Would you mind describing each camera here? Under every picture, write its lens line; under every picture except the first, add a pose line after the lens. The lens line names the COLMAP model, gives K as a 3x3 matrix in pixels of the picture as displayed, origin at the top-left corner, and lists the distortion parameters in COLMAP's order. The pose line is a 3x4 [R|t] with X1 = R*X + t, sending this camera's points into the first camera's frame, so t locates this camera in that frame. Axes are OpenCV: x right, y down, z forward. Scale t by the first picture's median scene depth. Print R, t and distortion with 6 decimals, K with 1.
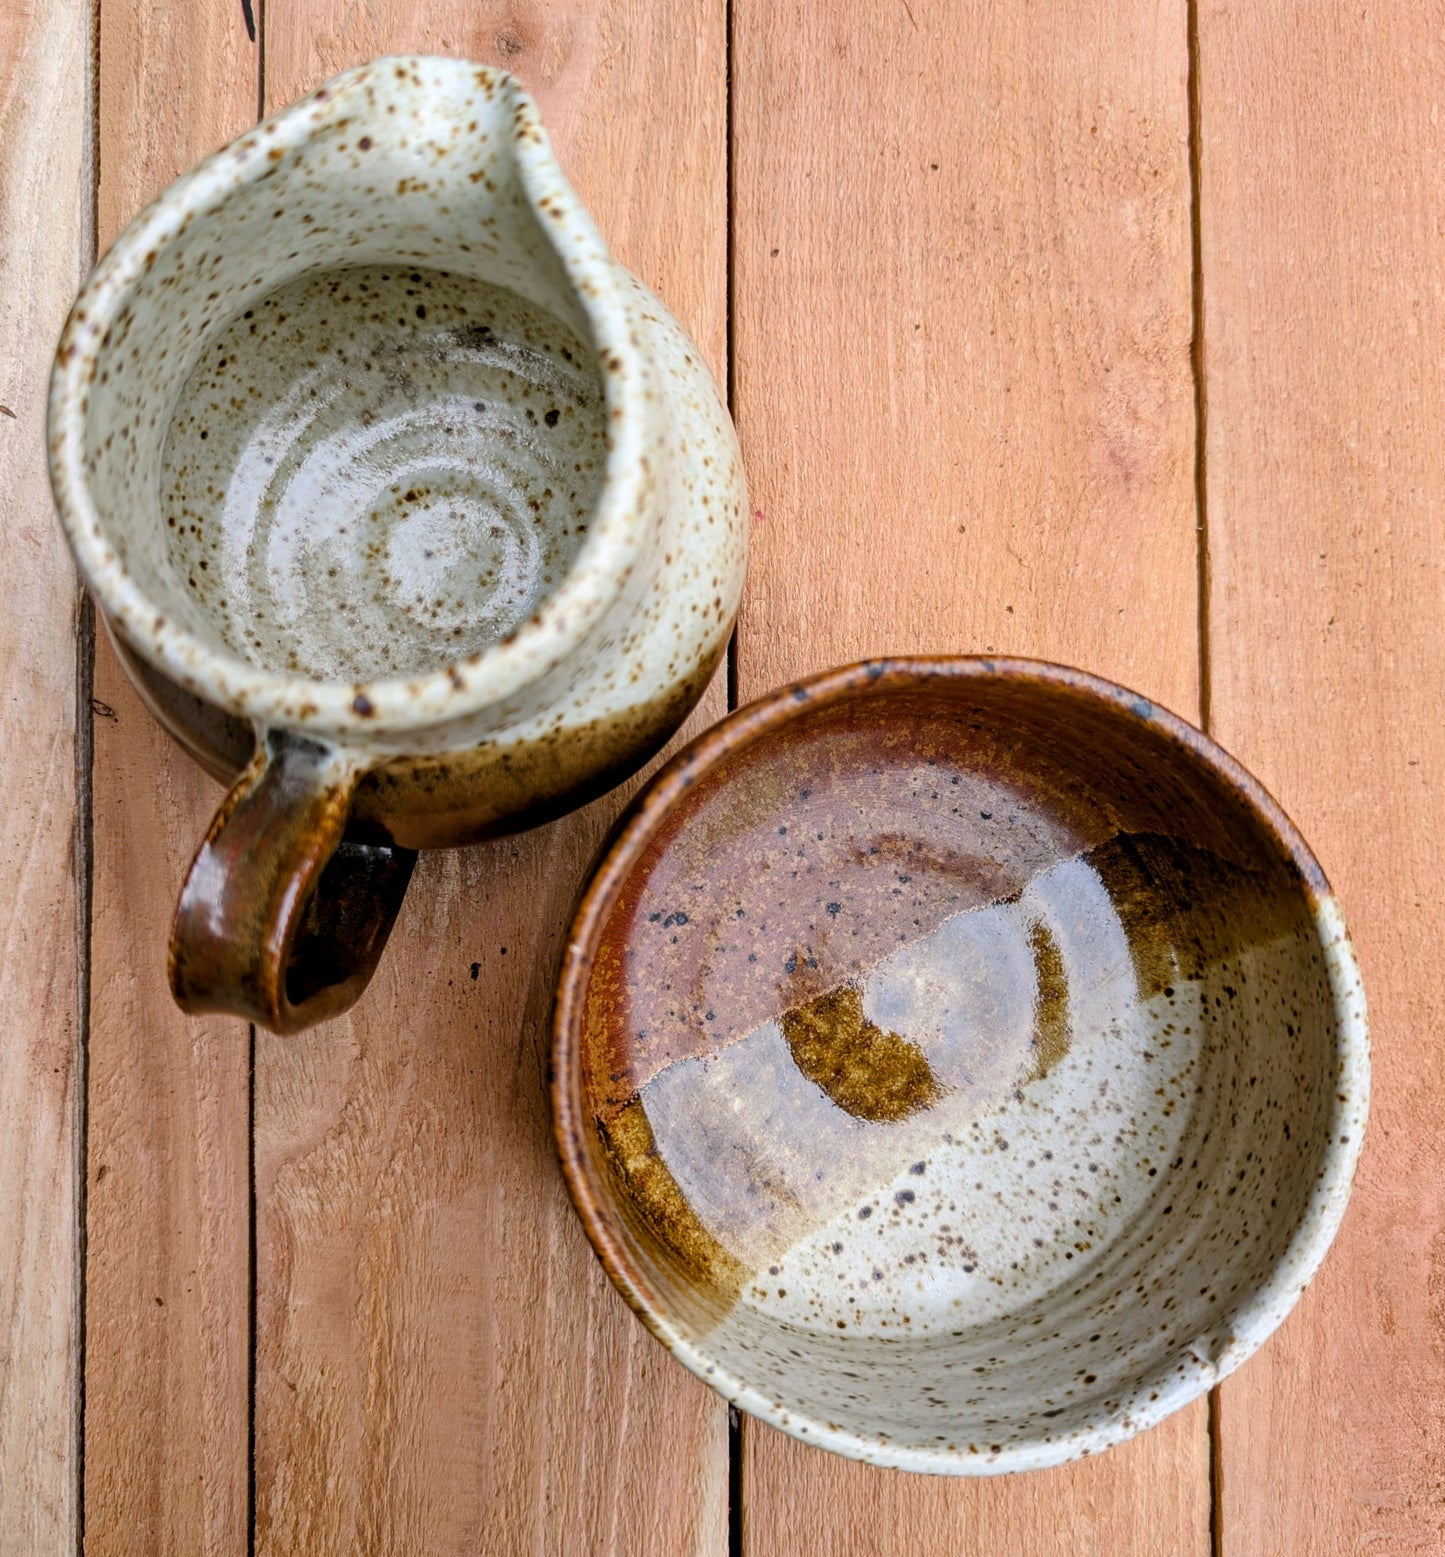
lens RADIAL K [[1509.4, 0, 718.5], [0, 1509.4, 779.6], [0, 0, 1]] dist [0.003433, 0.000000]
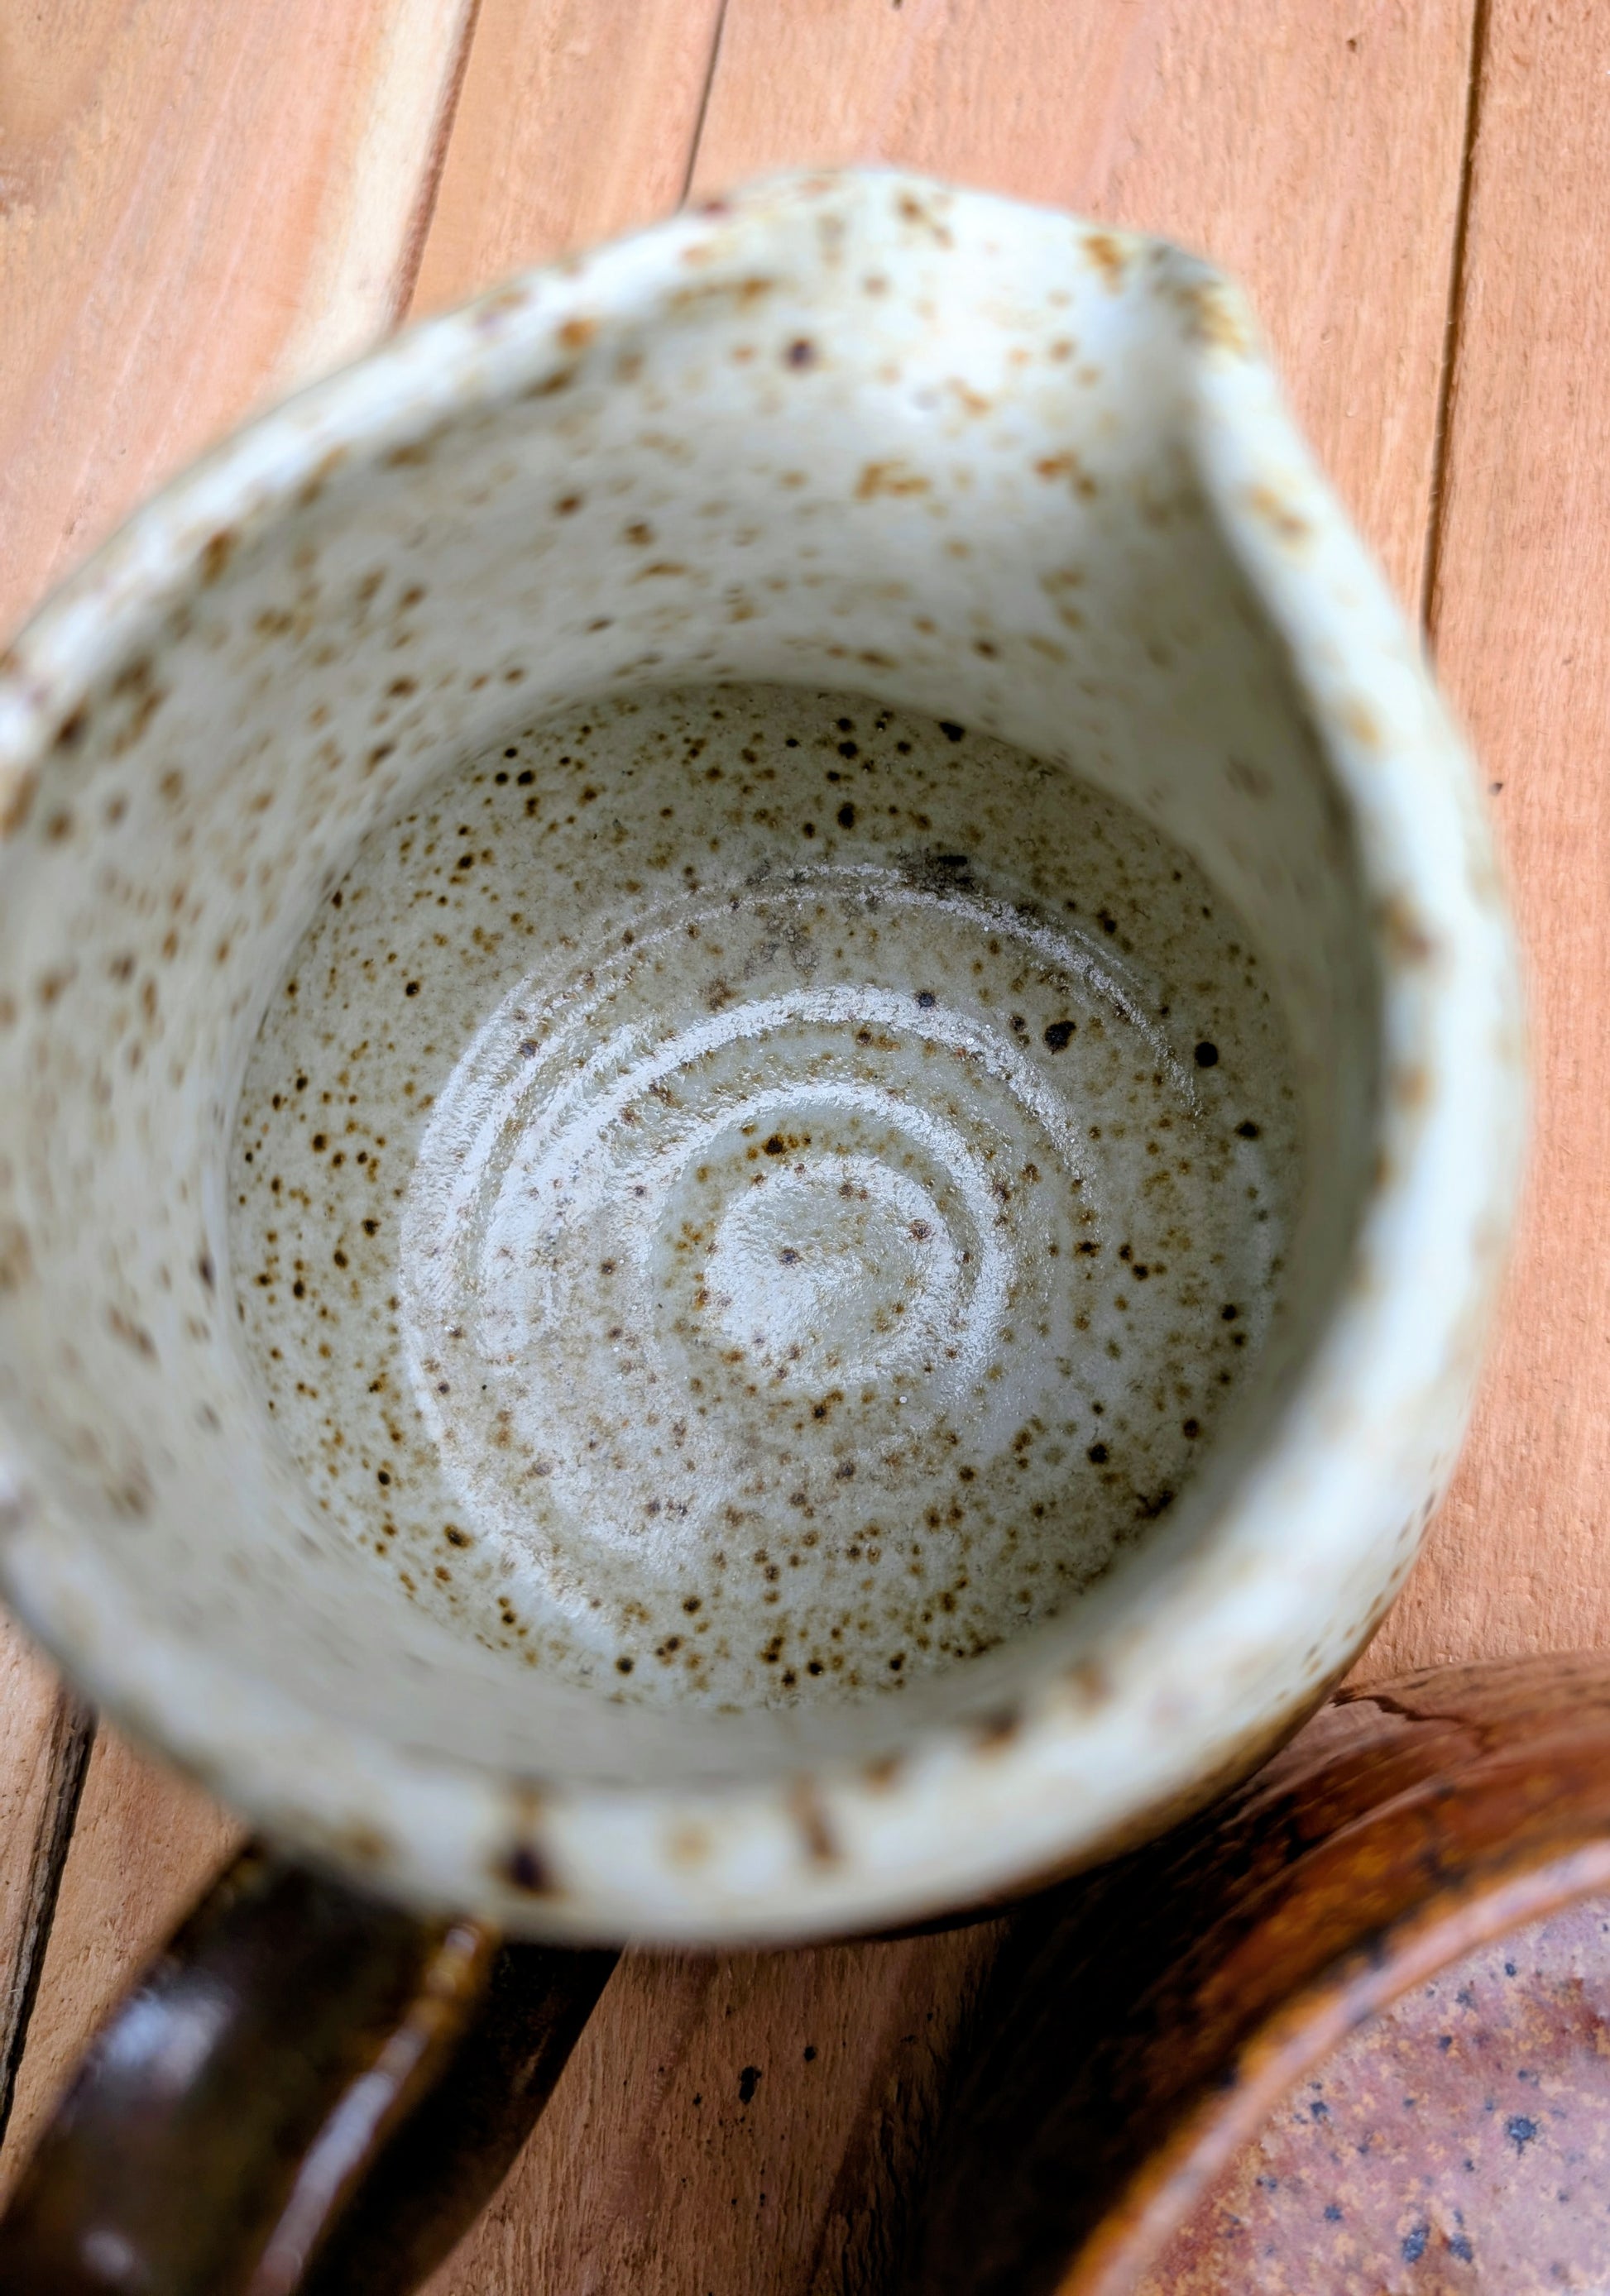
lens RADIAL K [[1754.1, 0, 864.9], [0, 1754.1, 1139.0], [0, 0, 1]] dist [0.020226, -0.056726]
pose [[0.981403, 0.129046, -0.142112, -0.086433], [-0.150495, 0.976810, -0.152294, -0.102327], [0.119164, 0.170848, 0.978065, 0.406392]]
